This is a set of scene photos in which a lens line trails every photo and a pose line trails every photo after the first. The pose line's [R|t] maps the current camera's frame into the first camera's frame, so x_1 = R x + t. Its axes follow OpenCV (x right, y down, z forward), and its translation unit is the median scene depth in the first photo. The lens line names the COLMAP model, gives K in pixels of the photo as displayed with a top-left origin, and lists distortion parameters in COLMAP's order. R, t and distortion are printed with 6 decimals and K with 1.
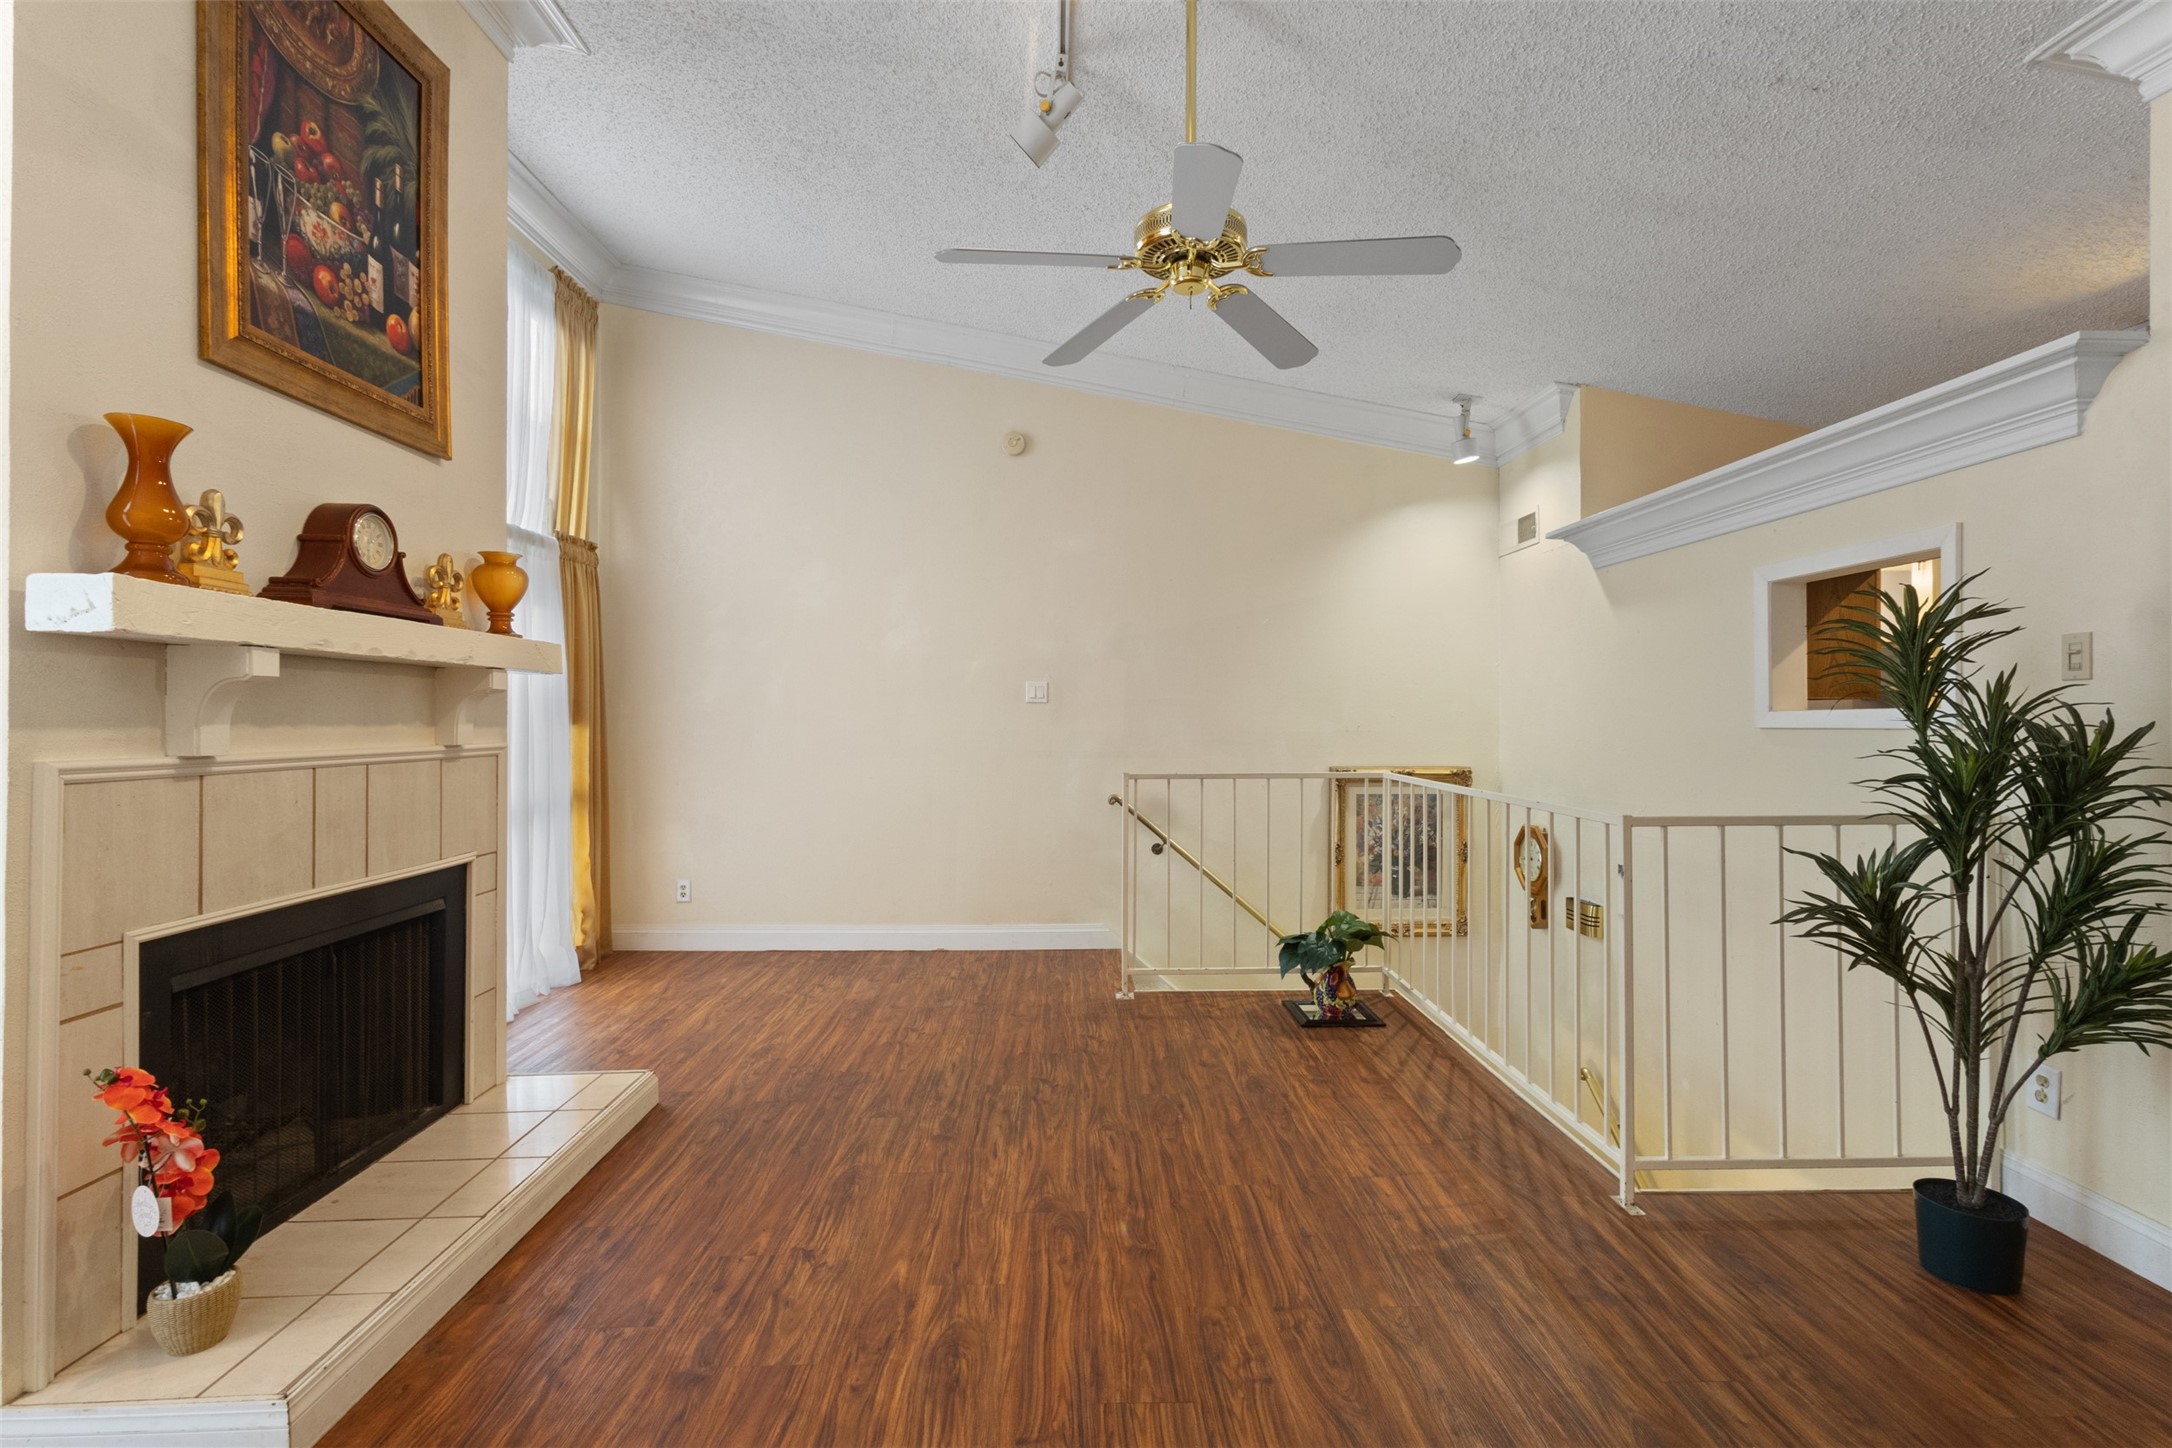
lens RADIAL K [[996.4, 0, 1087.8], [0, 996.4, 721.9], [0, 0, 1]] dist [-0.001433, 0.001584]
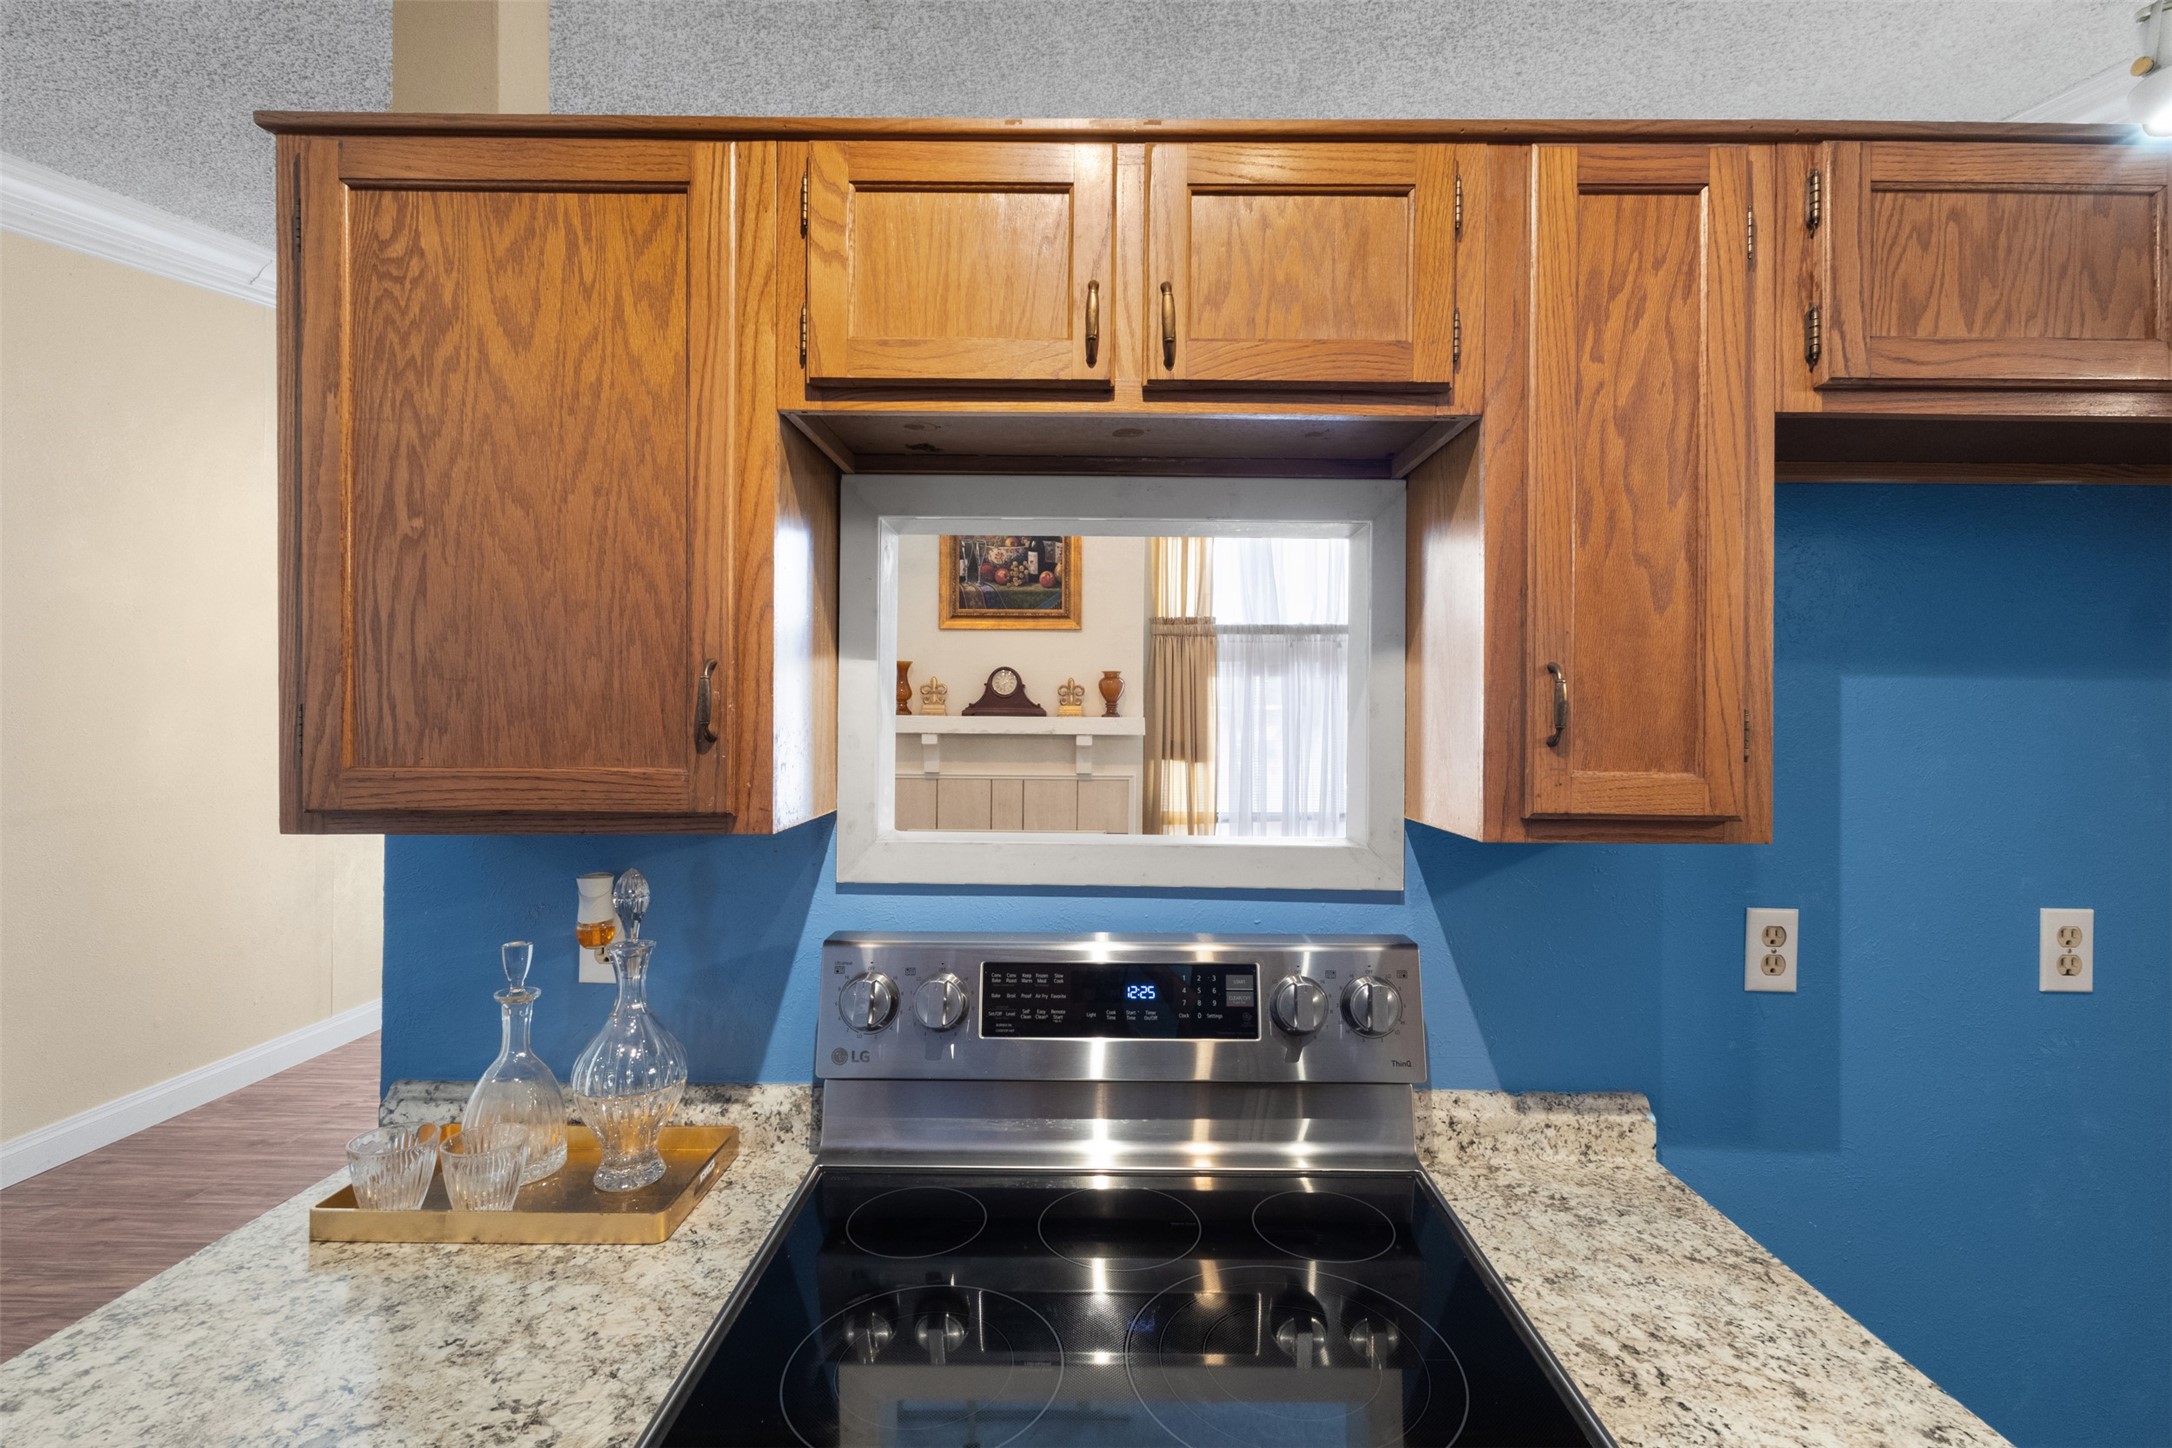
lens RADIAL K [[1000.8, 0, 1086.0], [0, 1000.8, 724.0], [0, 0, 1]] dist [0.000858, 0.001446]
pose [[-0.039265, -0.003591, -0.999222, 1.423958], [-0.008754, 0.999956, -0.003250, -0.072647], [0.999190, 0.008620, -0.039295, 1.151672]]
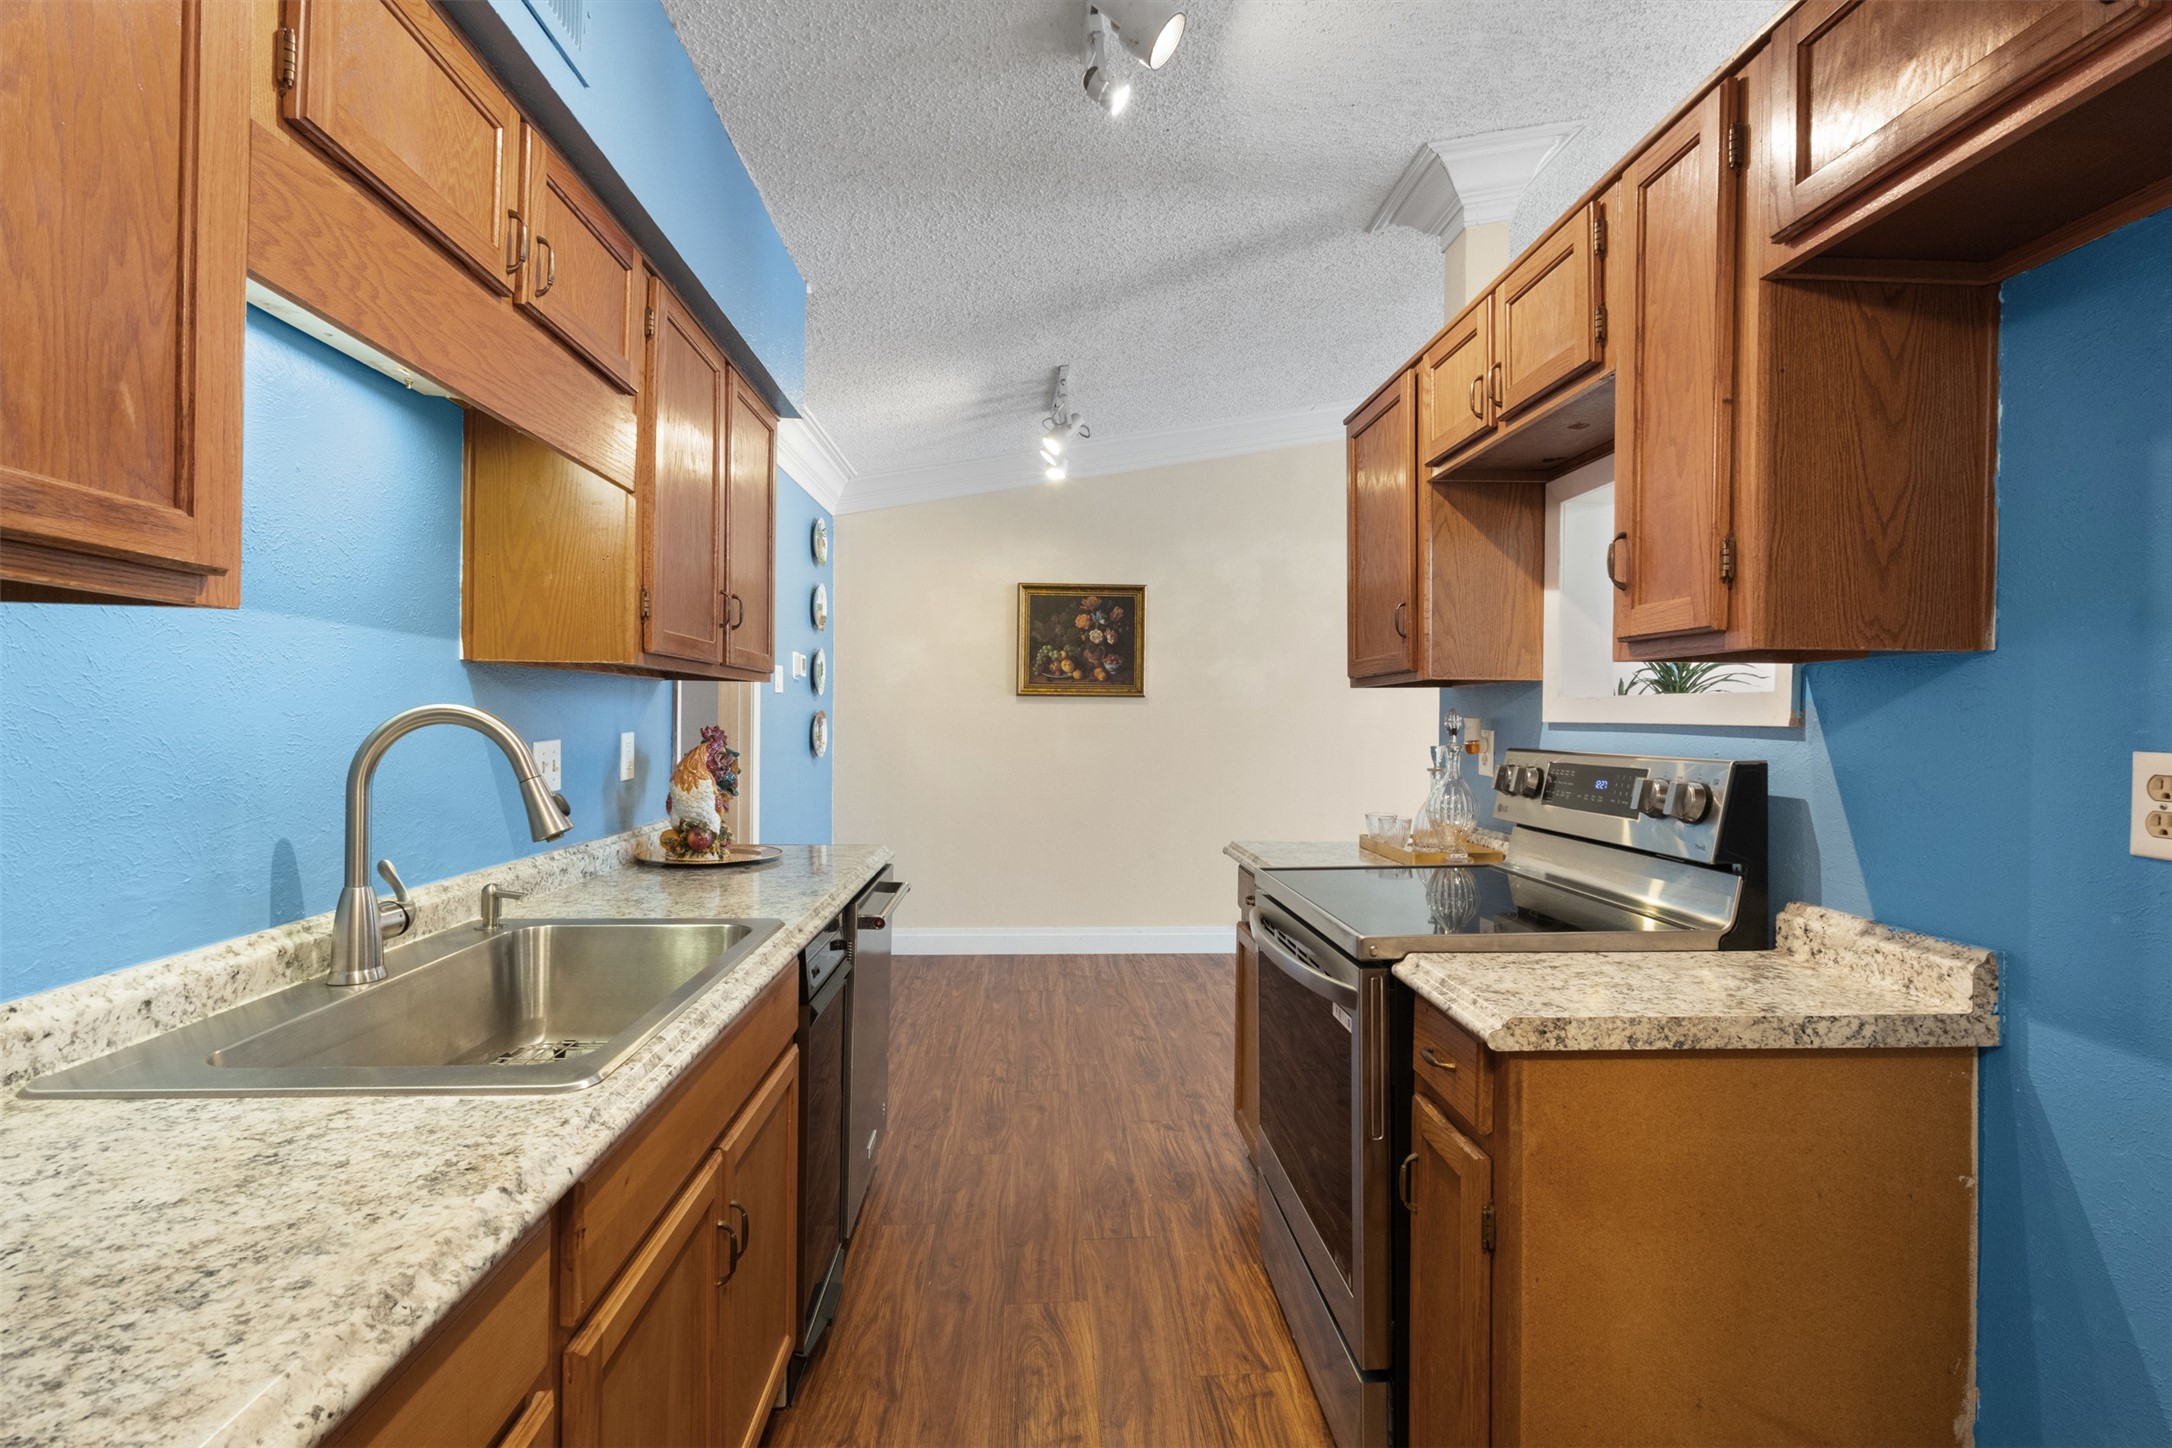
lens RADIAL K [[996.0, 0, 1087.1], [0, 996.0, 721.4], [0, 0, 1]] dist [0.000094, 0.001666]
pose [[-0.999641, -0.011158, -0.024348, 1.339697], [-0.011288, 0.999923, 0.005231, 0.005399], [0.024288, 0.005504, -0.999690, 1.853348]]
